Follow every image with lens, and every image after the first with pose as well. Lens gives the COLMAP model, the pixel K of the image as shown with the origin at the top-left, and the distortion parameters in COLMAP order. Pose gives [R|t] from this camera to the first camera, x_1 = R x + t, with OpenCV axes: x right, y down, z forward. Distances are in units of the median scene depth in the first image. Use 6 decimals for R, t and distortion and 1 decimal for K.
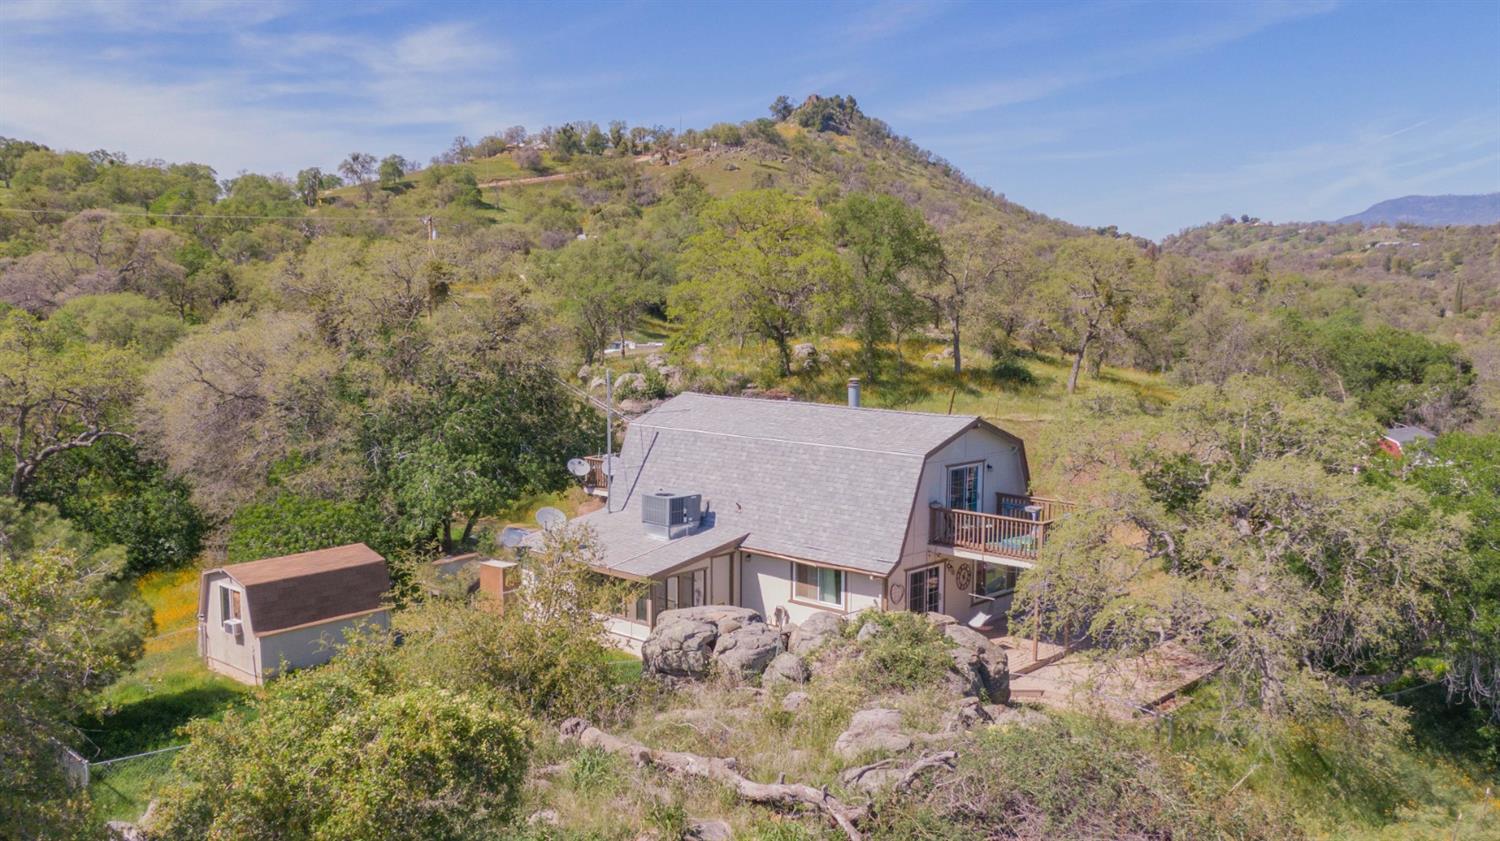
lens RADIAL K [[1458.3, 0, 750.2], [0, 1458.3, 421.2], [0, 0, 1]] dist [0.024786, 0.031429]
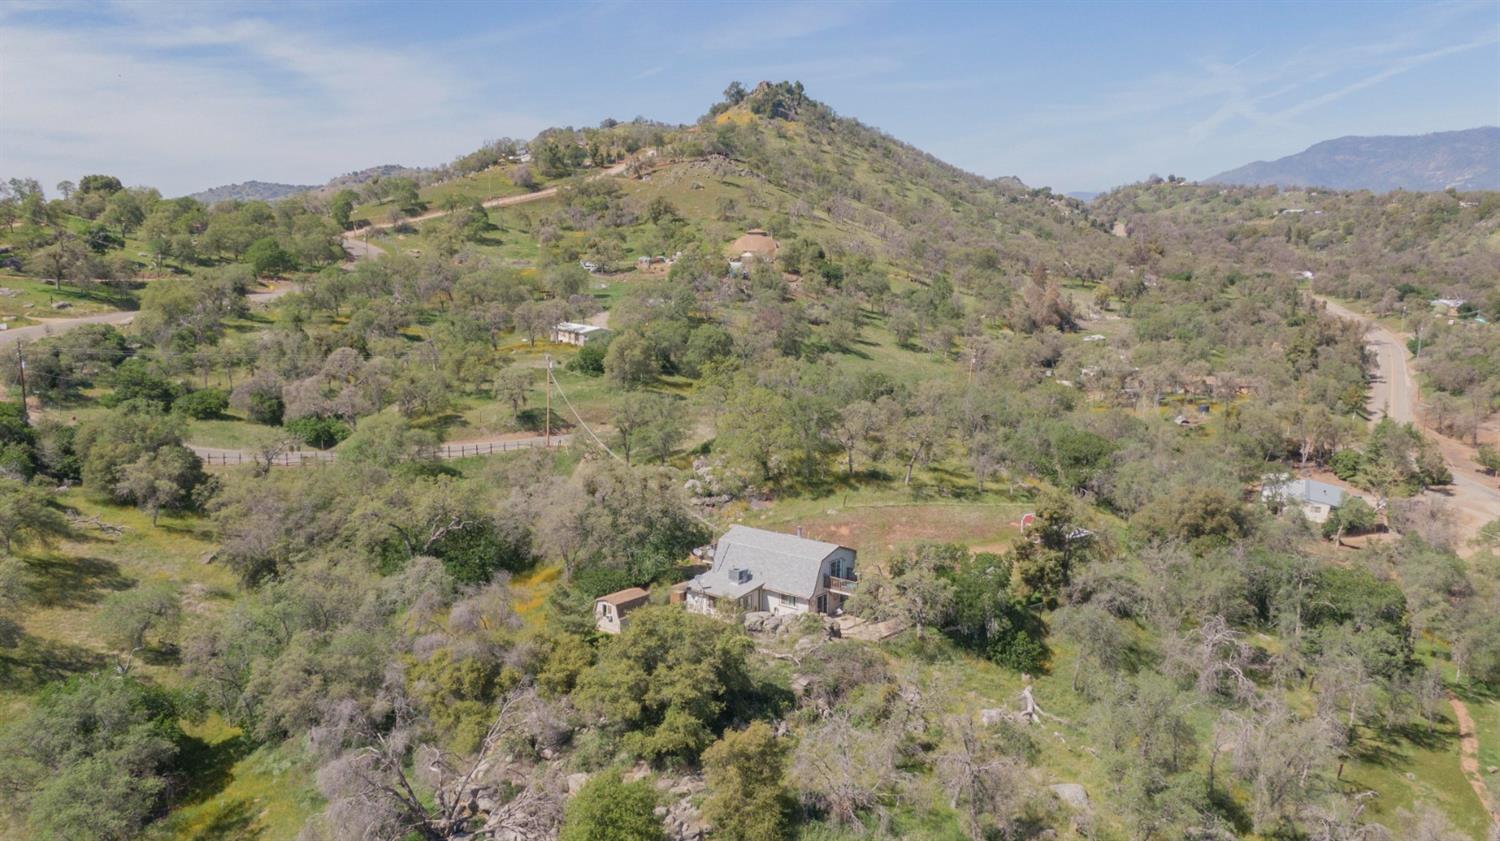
lens RADIAL K [[1458.3, 0, 748.0], [0, 1458.3, 418.8], [0, 0, 1]] dist [0.024786, 0.031429]
pose [[0.999433, -0.008550, 0.032553, -0.010085], [0.007228, 0.999153, 0.040506, -0.029509], [-0.032872, -0.040248, 0.998649, -0.153719]]
